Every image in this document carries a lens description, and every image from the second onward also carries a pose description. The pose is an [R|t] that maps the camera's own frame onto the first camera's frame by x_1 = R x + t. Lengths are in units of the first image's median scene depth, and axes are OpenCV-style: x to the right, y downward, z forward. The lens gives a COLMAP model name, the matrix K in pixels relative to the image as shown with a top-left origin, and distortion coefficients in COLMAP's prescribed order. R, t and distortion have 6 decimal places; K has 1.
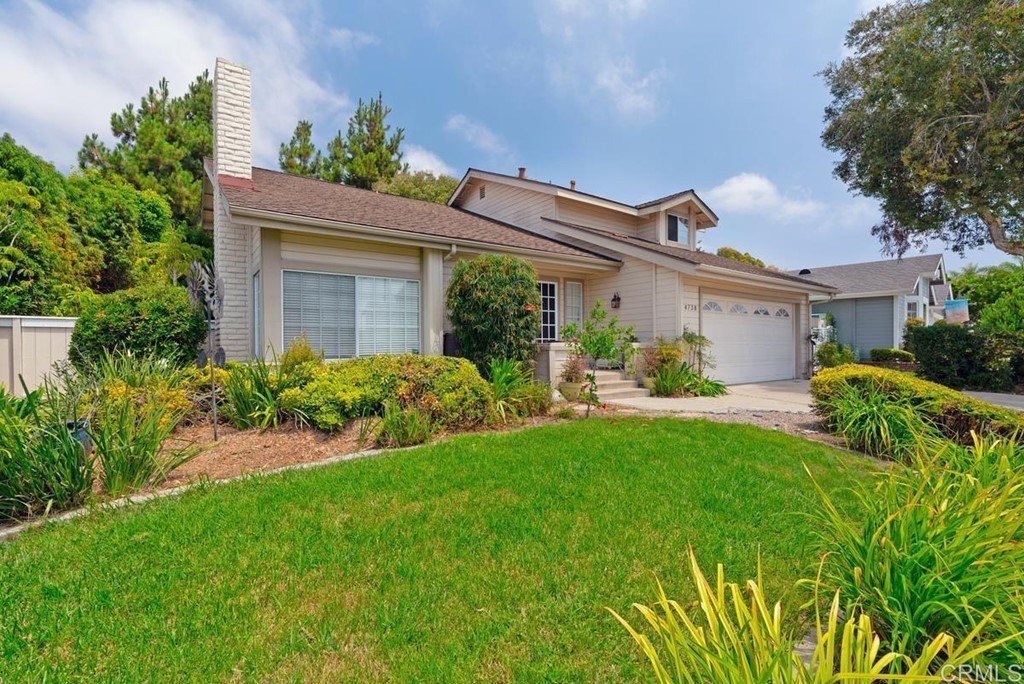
lens RADIAL K [[537.3, 0, 516.9], [0, 537.3, 350.8], [0, 0, 1]] dist [0.003030, 0.000359]
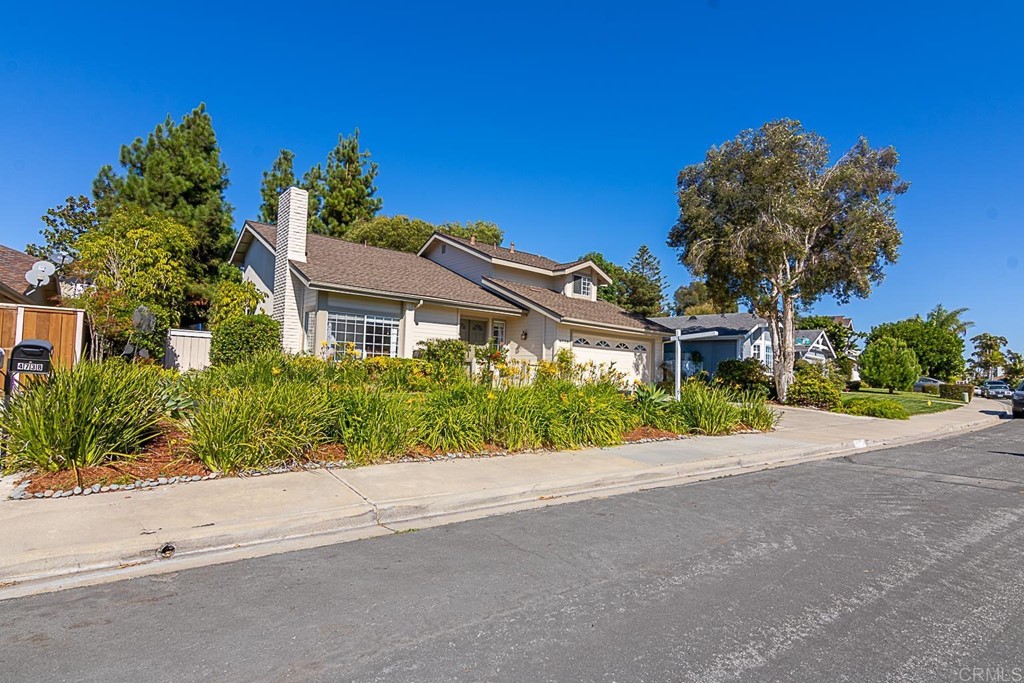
lens RADIAL K [[537.3, 0, 516.9], [0, 537.3, 350.3], [0, 0, 1]] dist [0.003030, 0.000359]
pose [[0.996159, 0.048019, 0.073216, 0.027952], [-0.044396, 0.997745, -0.050343, 0.015625], [-0.075469, 0.046899, 0.996045, -0.292511]]
